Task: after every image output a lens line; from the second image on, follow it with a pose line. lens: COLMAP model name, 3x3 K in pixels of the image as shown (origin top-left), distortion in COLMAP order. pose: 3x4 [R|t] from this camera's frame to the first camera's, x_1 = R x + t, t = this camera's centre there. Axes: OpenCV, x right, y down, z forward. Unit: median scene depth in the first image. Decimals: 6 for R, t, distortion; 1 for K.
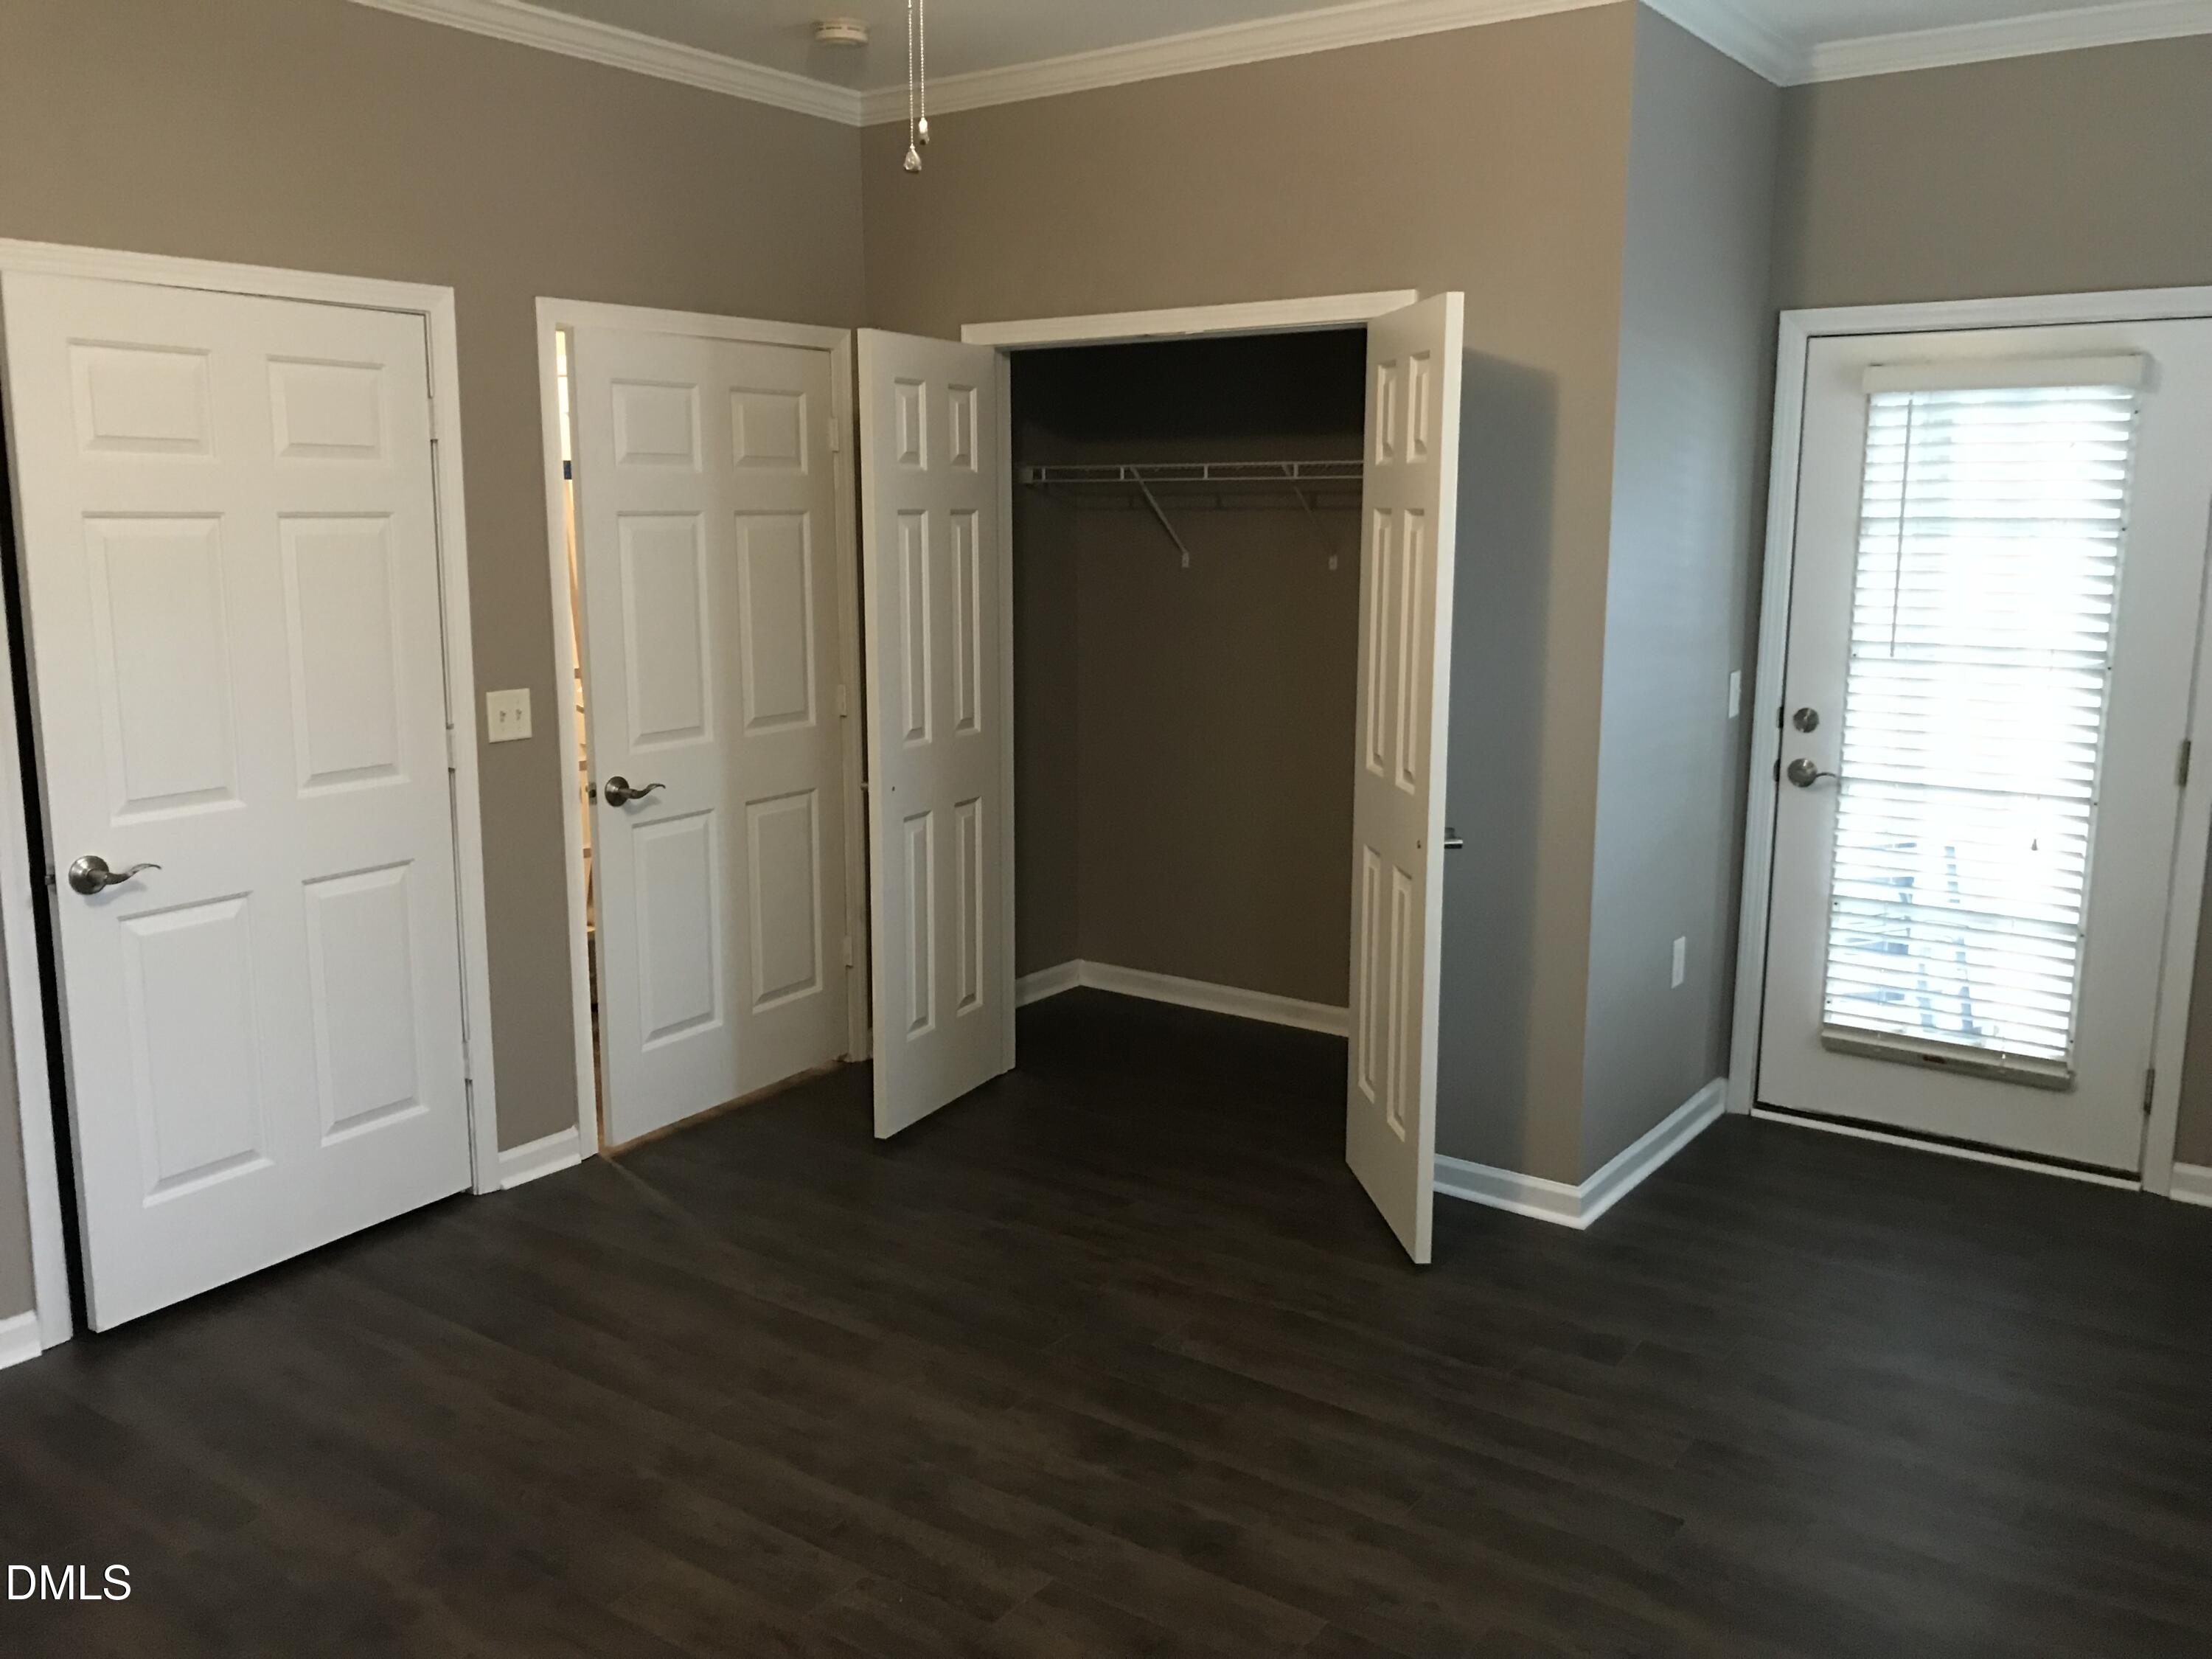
lens RADIAL K [[1818.9, 0, 1106.0], [0, 1818.9, 829.5], [0, 0, 1]] dist [0.002970, 0.005308]
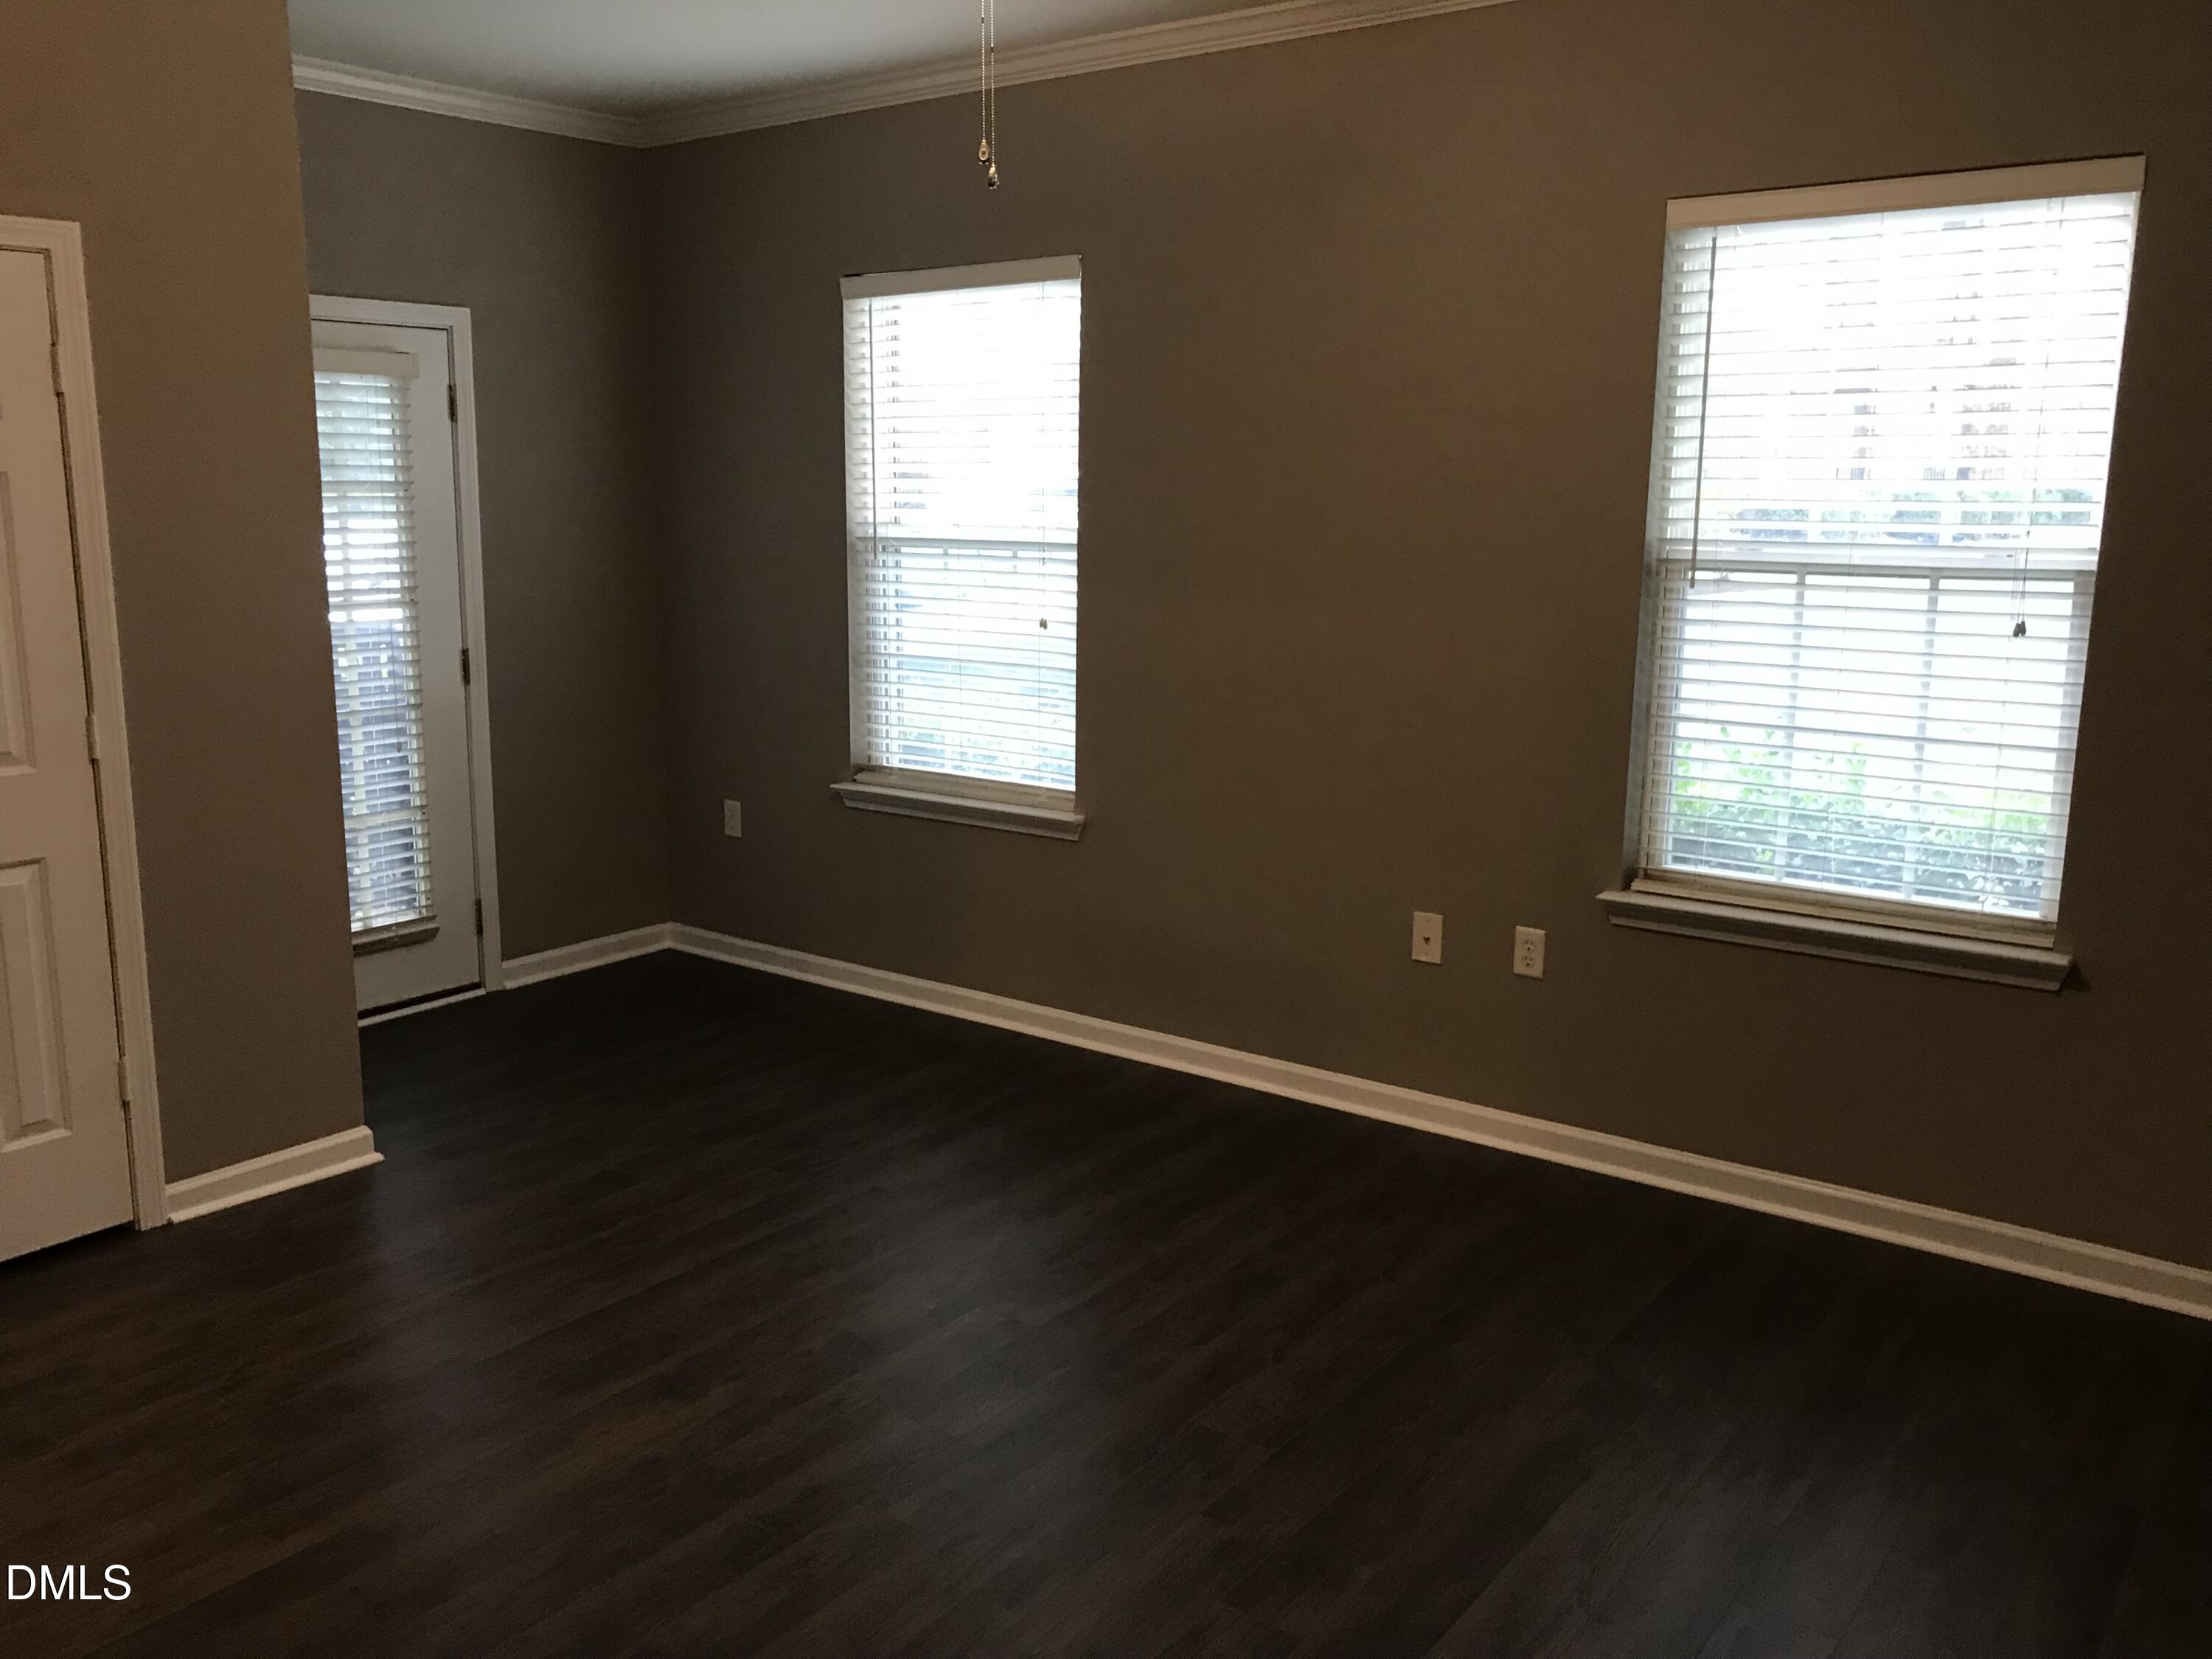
lens RADIAL K [[1818.9, 0, 1106.0], [0, 1818.9, 829.5], [0, 0, 1]] dist [0.002970, 0.005308]
pose [[-0.005022, -0.190811, 0.981614, -0.783964], [0.162812, 0.968372, 0.189069, -0.103334], [-0.986644, 0.160768, 0.026203, 0.554340]]
